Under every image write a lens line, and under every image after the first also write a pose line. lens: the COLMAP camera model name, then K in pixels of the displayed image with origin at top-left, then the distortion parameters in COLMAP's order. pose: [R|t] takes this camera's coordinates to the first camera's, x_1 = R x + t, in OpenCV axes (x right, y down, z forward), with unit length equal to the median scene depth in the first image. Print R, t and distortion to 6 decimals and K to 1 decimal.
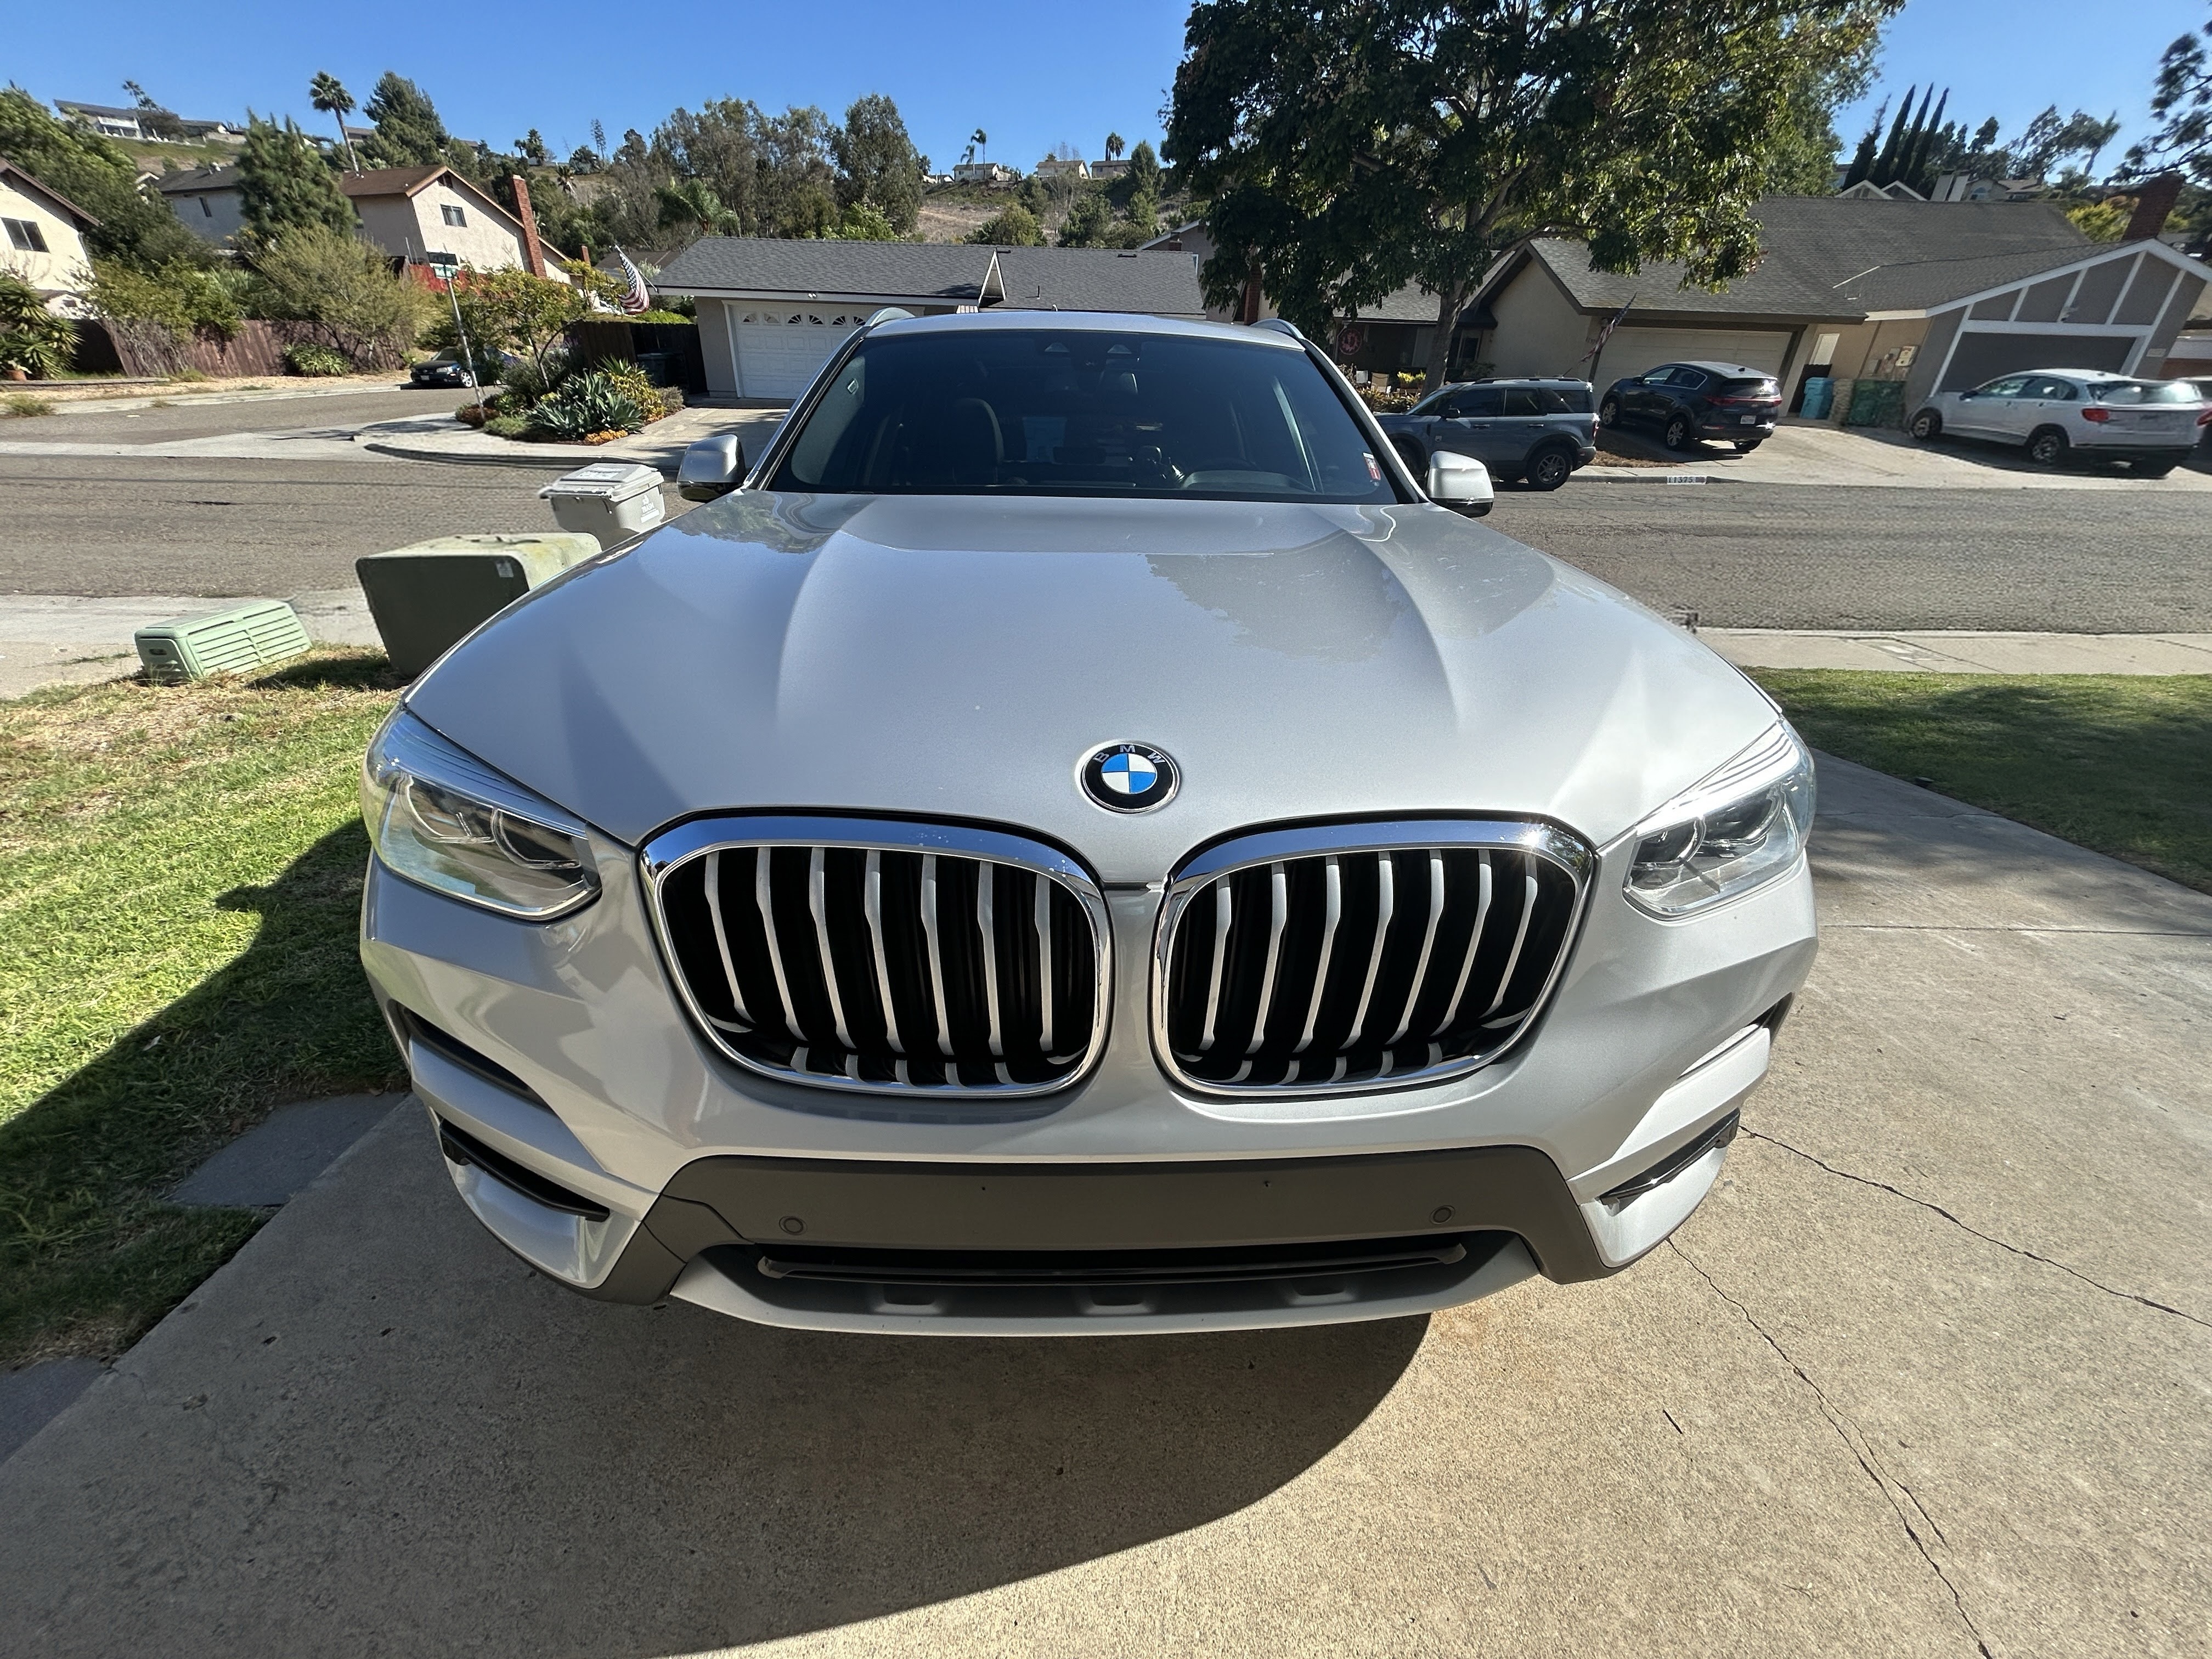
lens RADIAL K [[869.5, 0, 1100.5], [0, 869.5, 832.3], [0, 0, 1]] dist [0.001033, -0.000100]
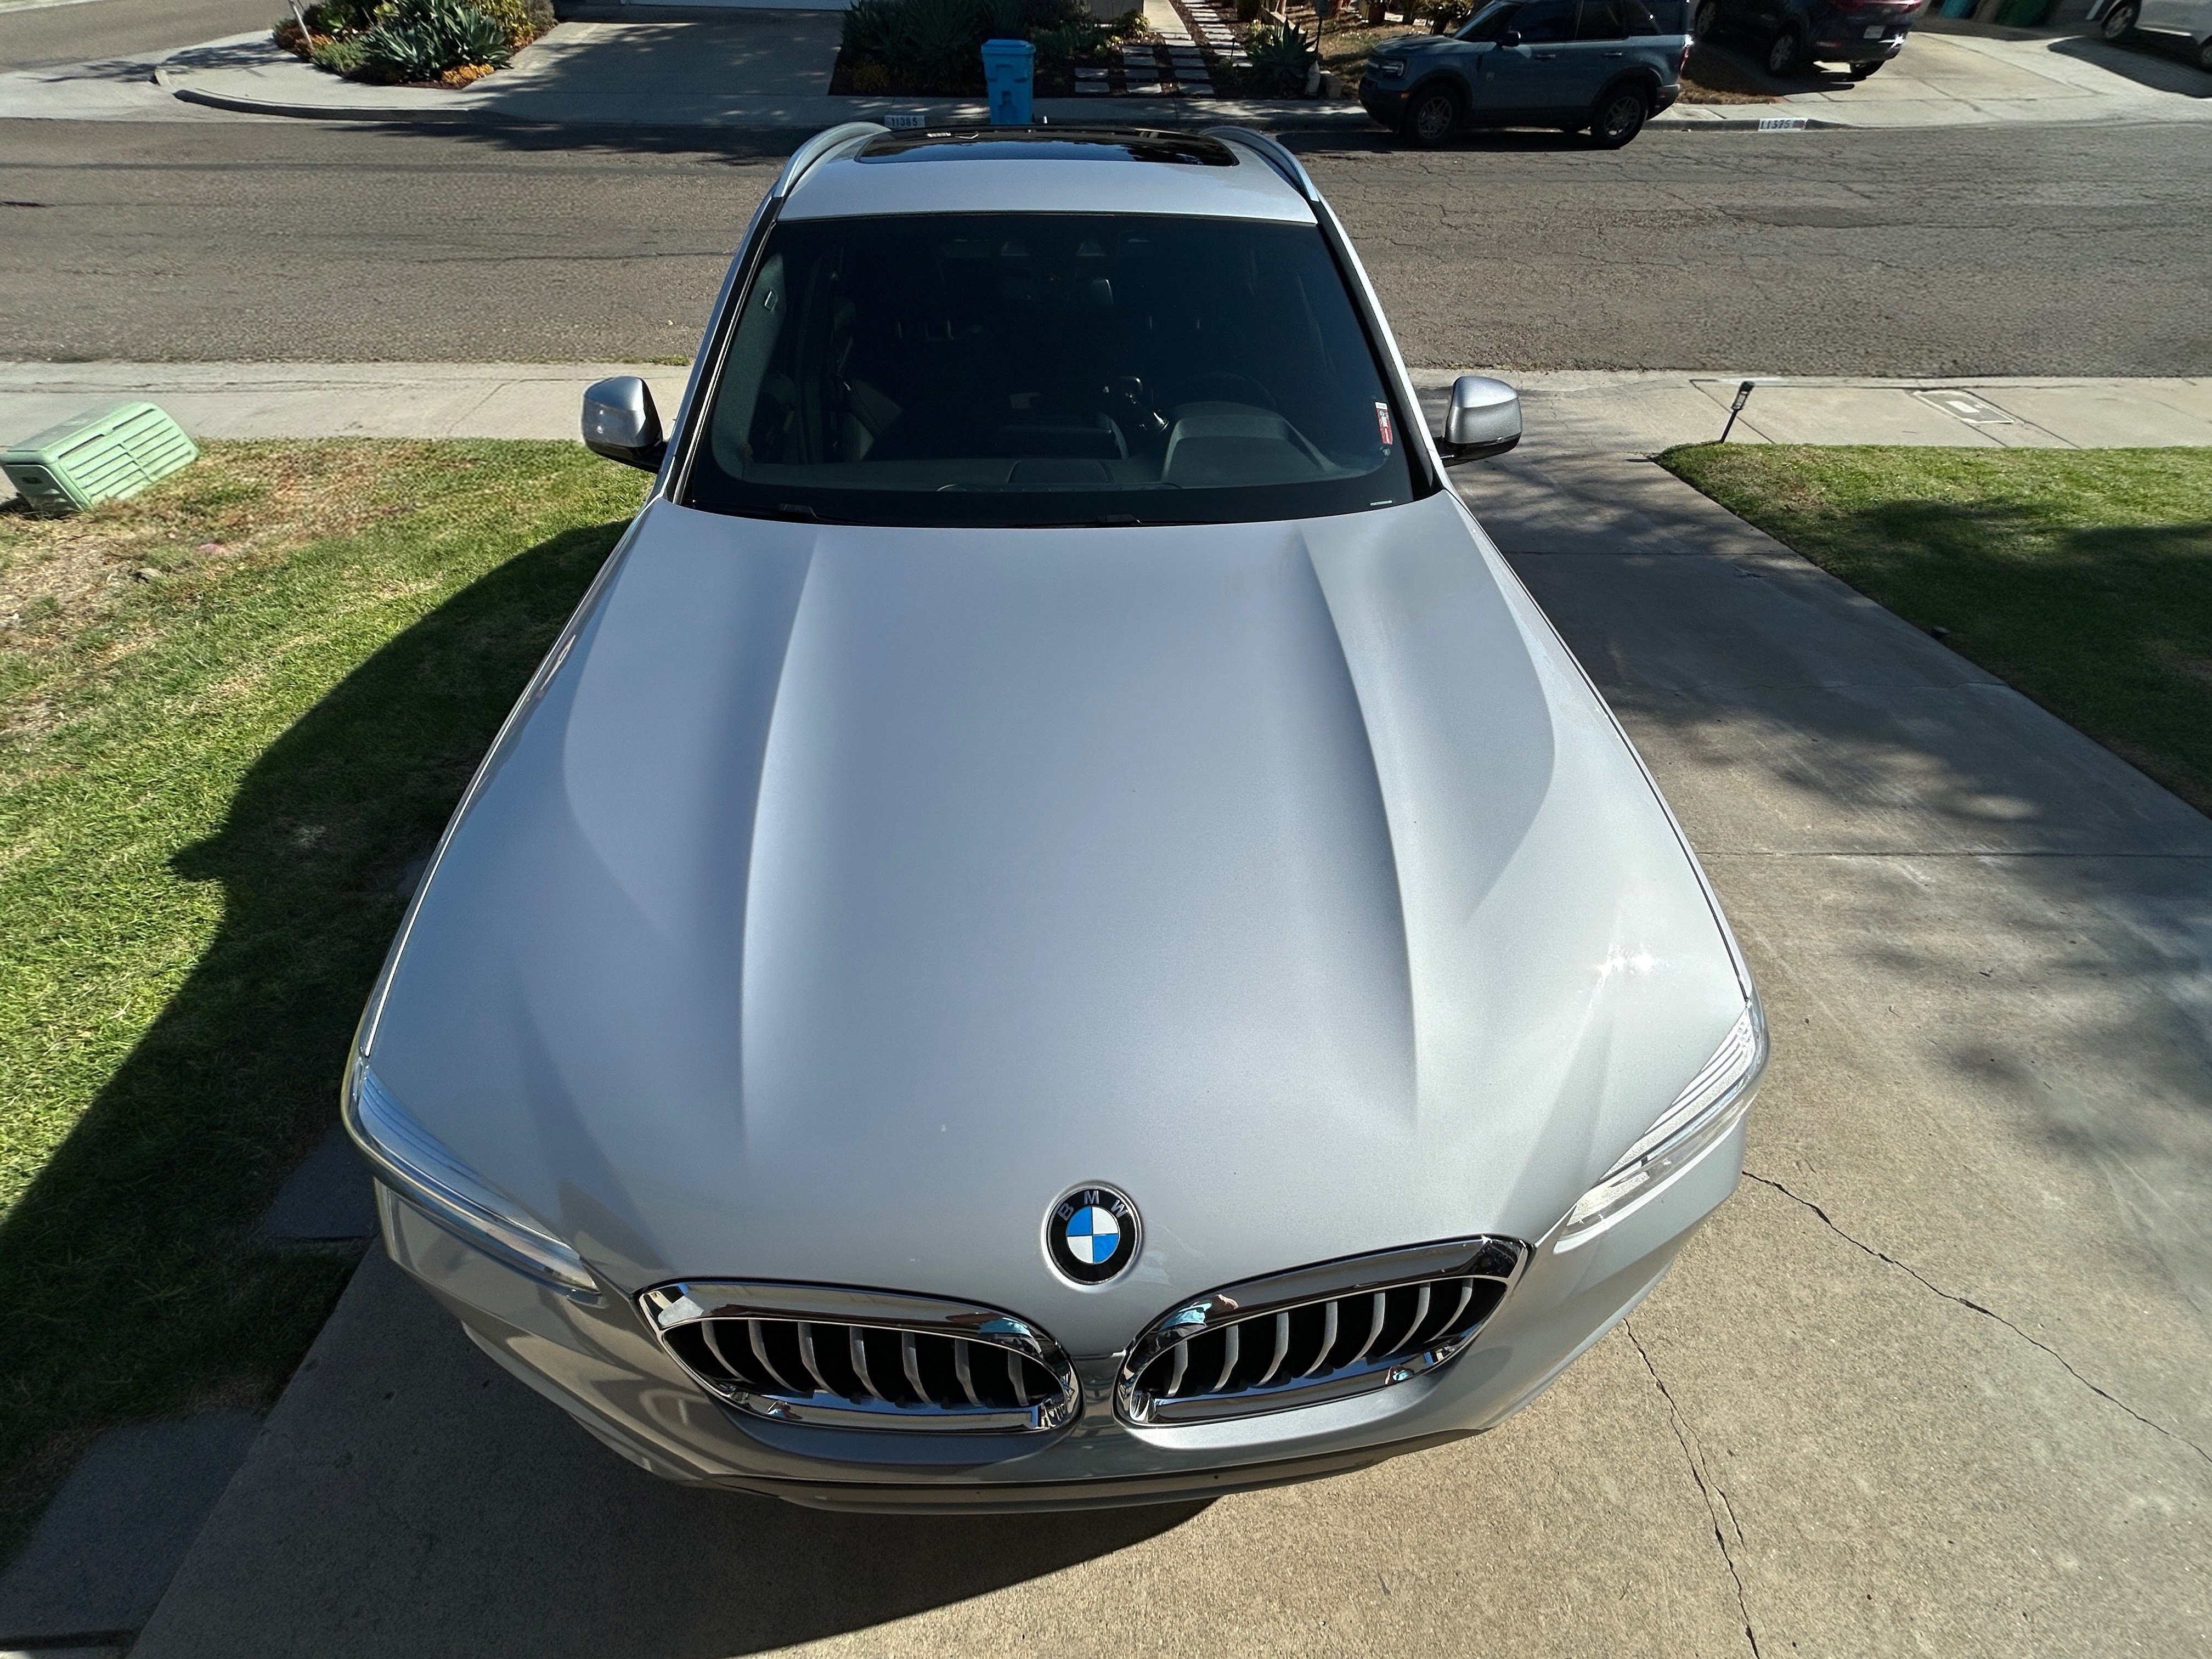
lens RADIAL K [[851.3, 0, 1100.6], [0, 851.3, 837.2], [0, 0, 1]] dist [0.026431, -0.010602]
pose [[0.999791, -0.019359, 0.006614, 0.023919], [0.016292, 0.948956, 0.314987, -0.454370], [-0.012374, -0.314813, 0.949073, 0.095156]]
